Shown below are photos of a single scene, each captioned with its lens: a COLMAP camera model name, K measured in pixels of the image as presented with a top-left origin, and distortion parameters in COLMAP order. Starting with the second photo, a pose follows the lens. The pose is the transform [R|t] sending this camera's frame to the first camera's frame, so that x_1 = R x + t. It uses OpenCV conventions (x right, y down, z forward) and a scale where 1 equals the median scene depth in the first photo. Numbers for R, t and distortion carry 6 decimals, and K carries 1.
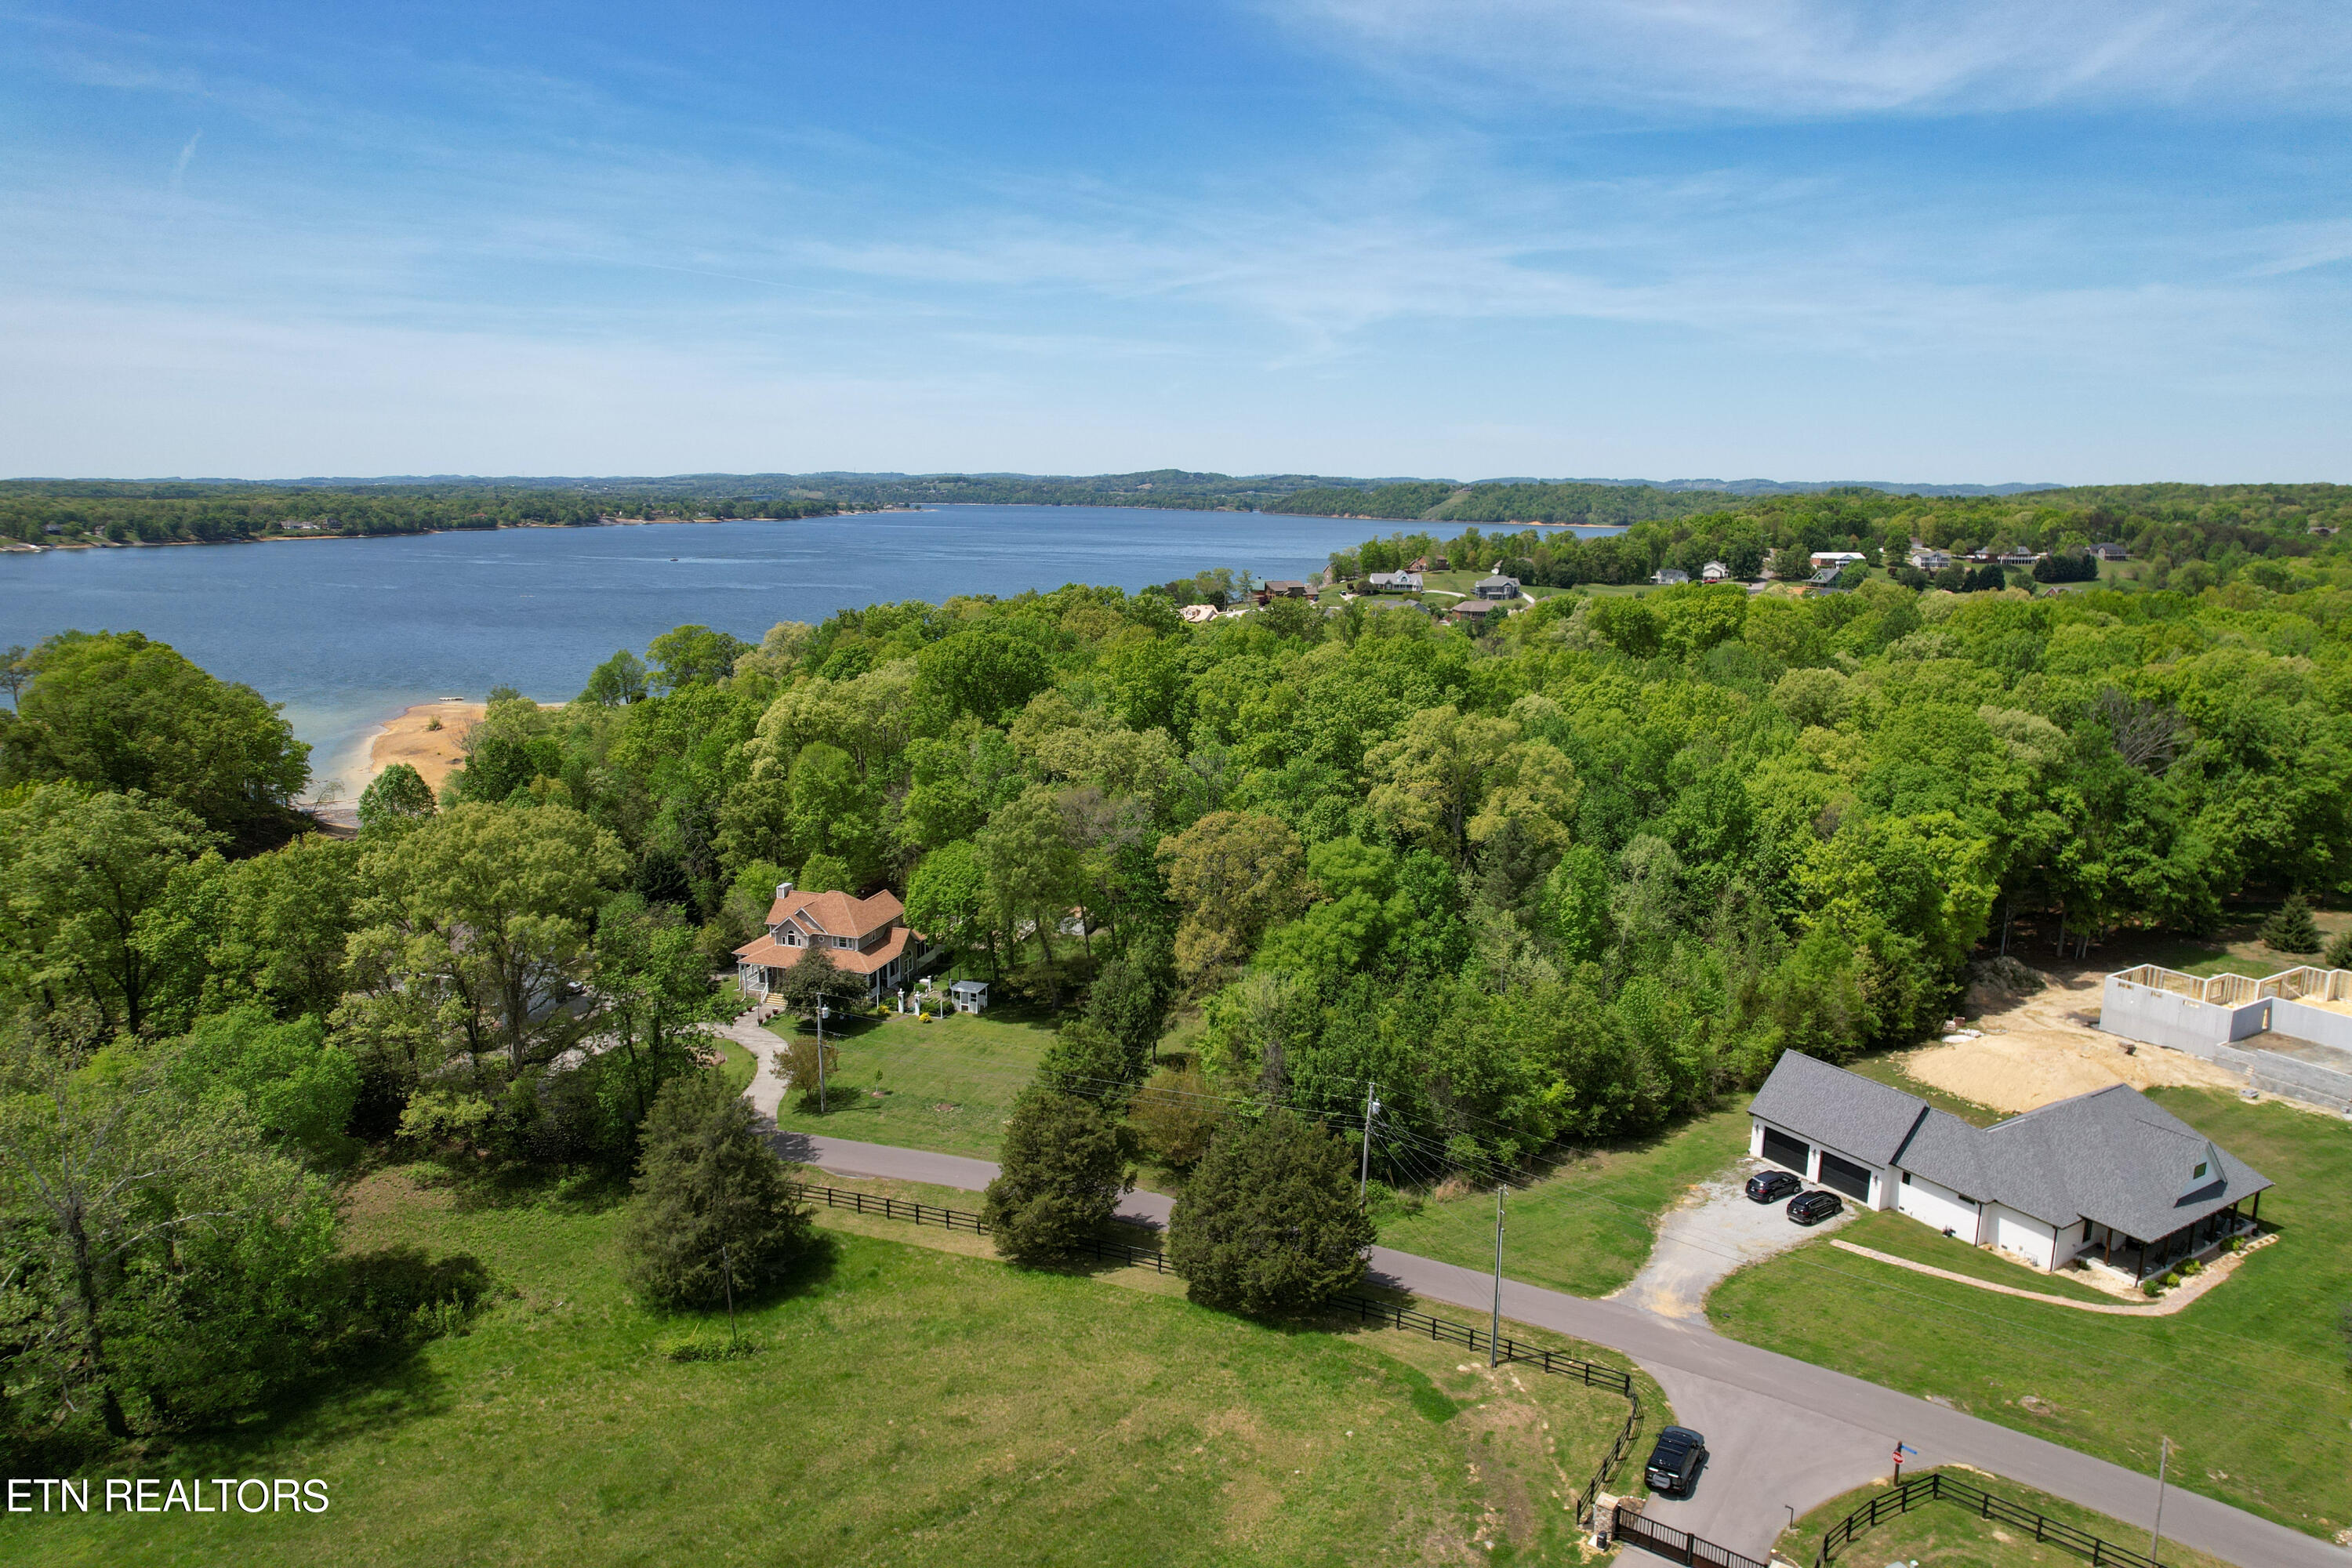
lens RADIAL K [[1511.3, 0, 1186.3], [0, 1511.3, 754.8], [0, 0, 1]] dist [-0.083529, 0.077998]
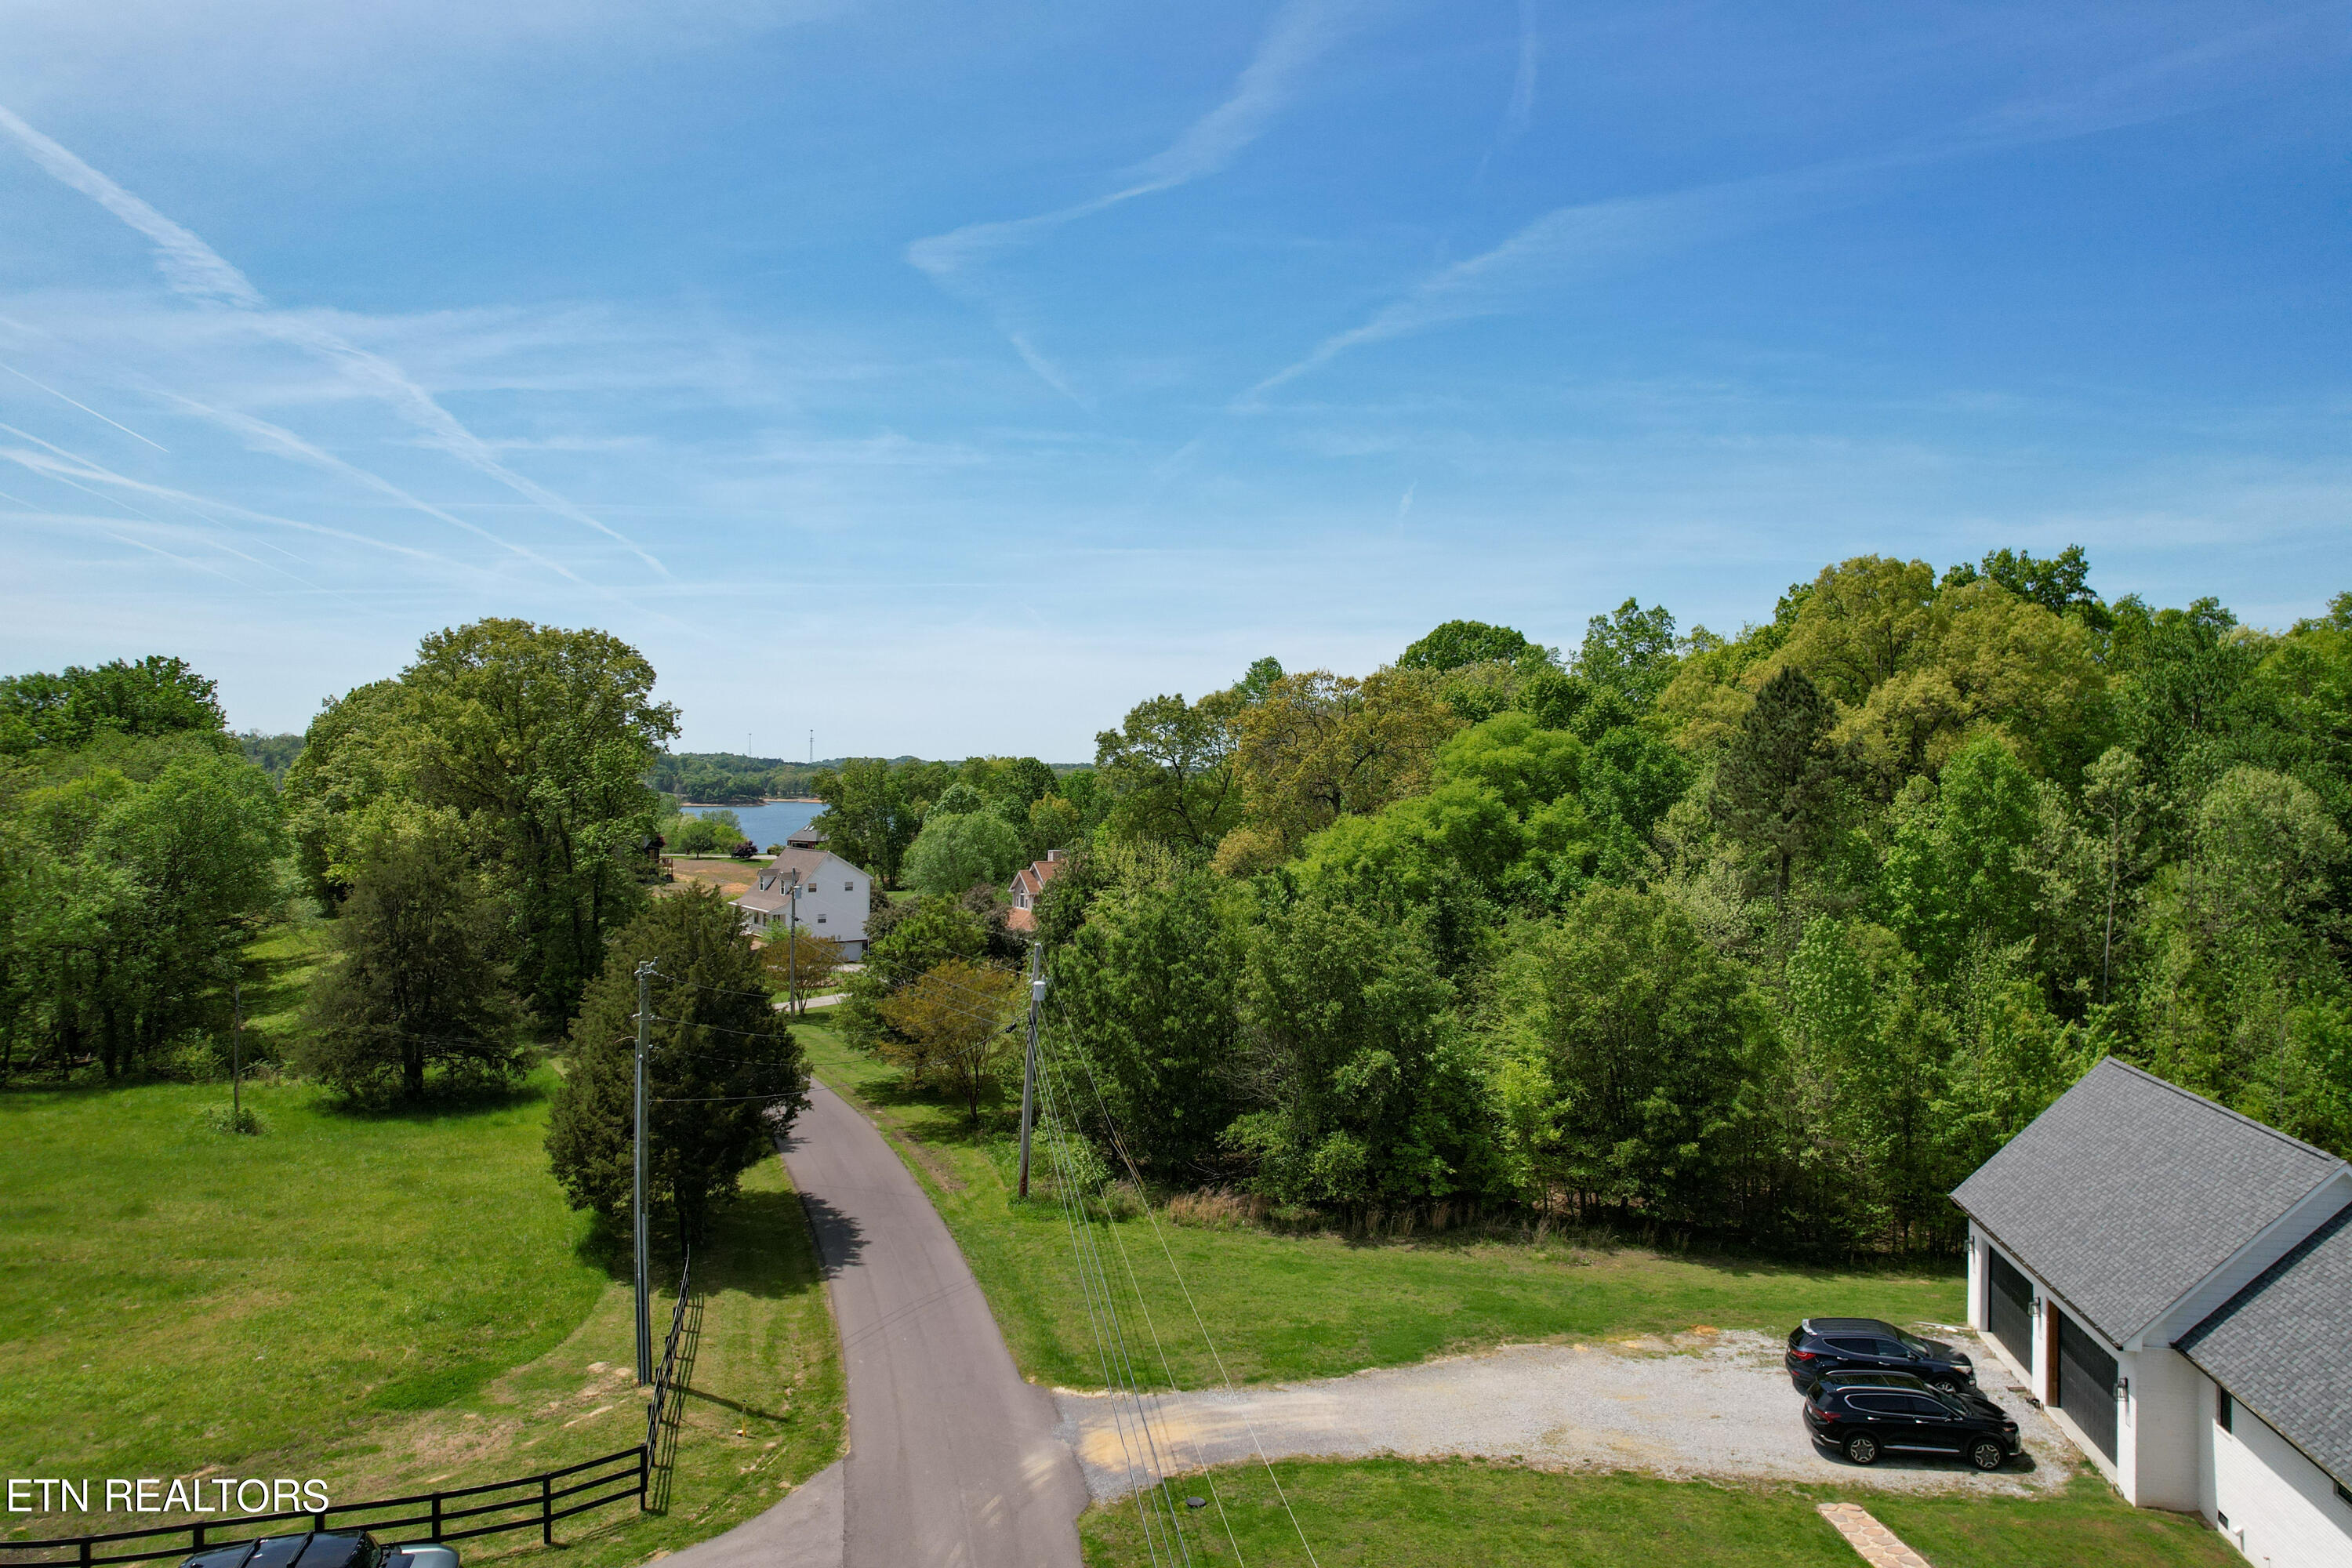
lens RADIAL K [[1505.2, 0, 1186.9], [0, 1505.2, 783.4], [0, 0, 1]] dist [-0.074925, 0.068422]
pose [[0.740413, -0.001009, -0.672152, 0.089280], [-0.120390, 0.983629, -0.134093, 0.038508], [0.661283, 0.180205, 0.728170, 0.106460]]
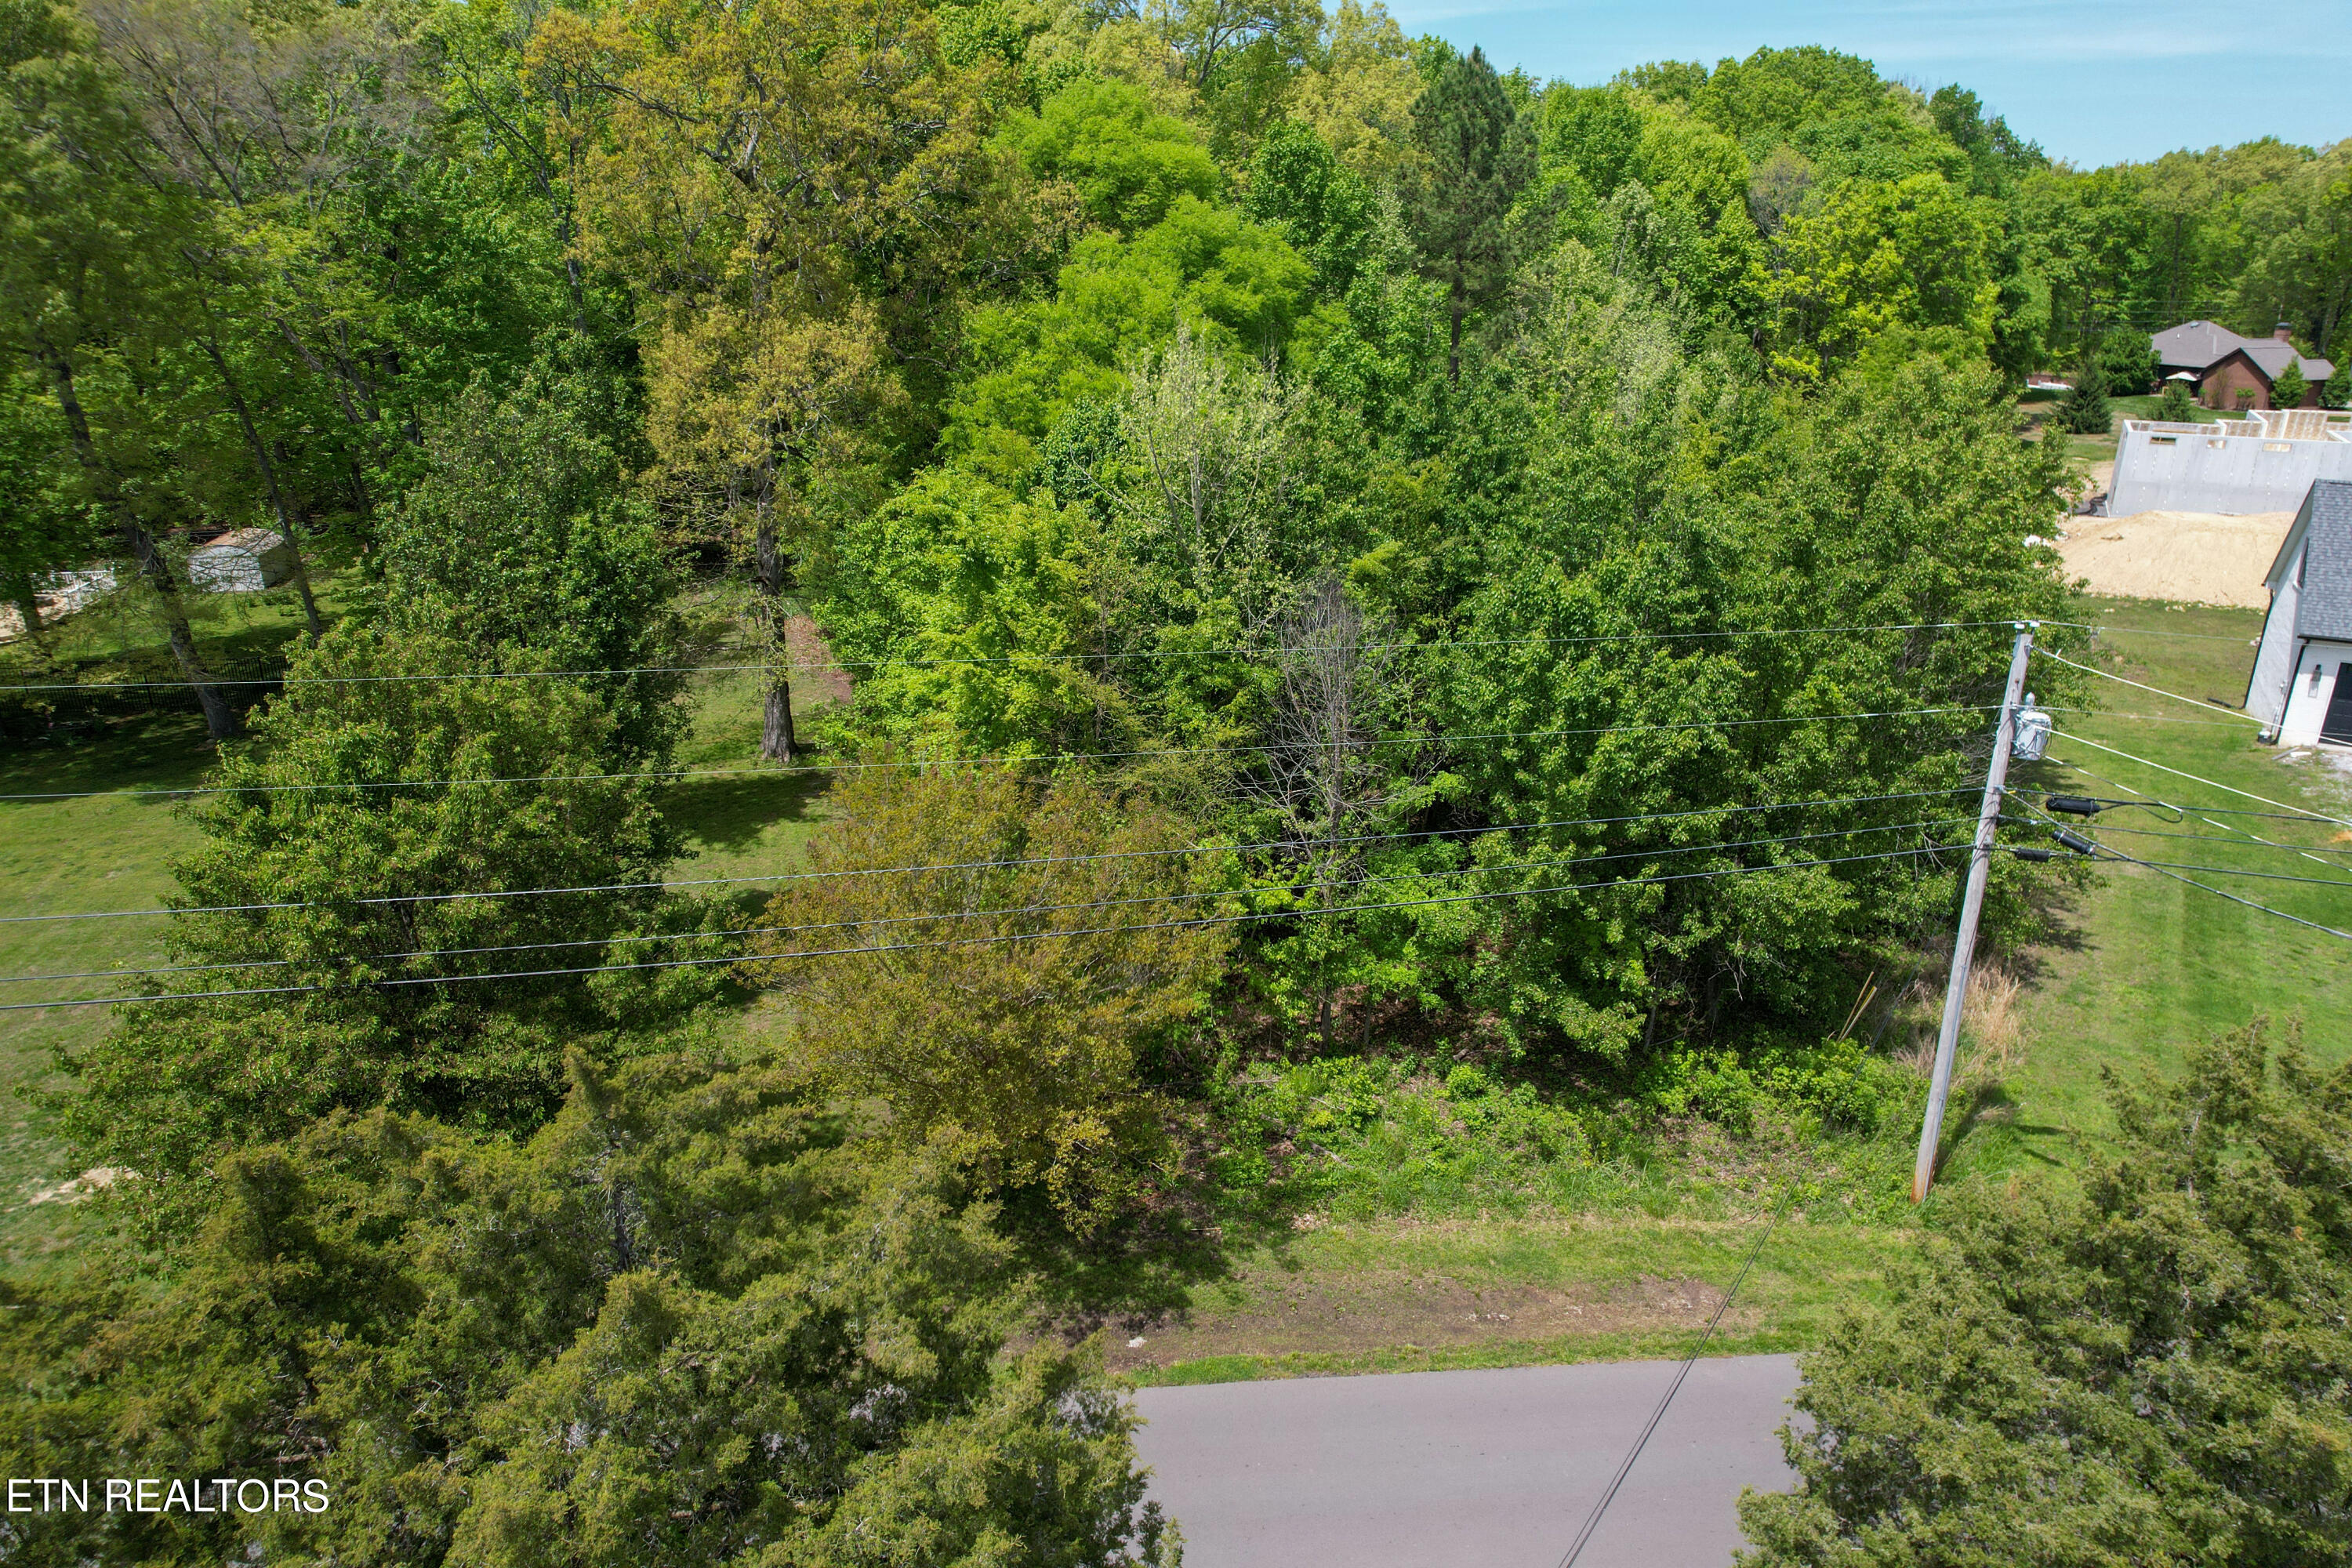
lens RADIAL K [[1505.2, 0, 1186.9], [0, 1505.2, 783.4], [0, 0, 1]] dist [-0.074925, 0.068422]
pose [[0.863724, -0.173588, 0.473125, -0.013965], [0.088357, 0.976425, 0.196944, 0.031888], [-0.496159, -0.128301, 0.858700, 0.147995]]
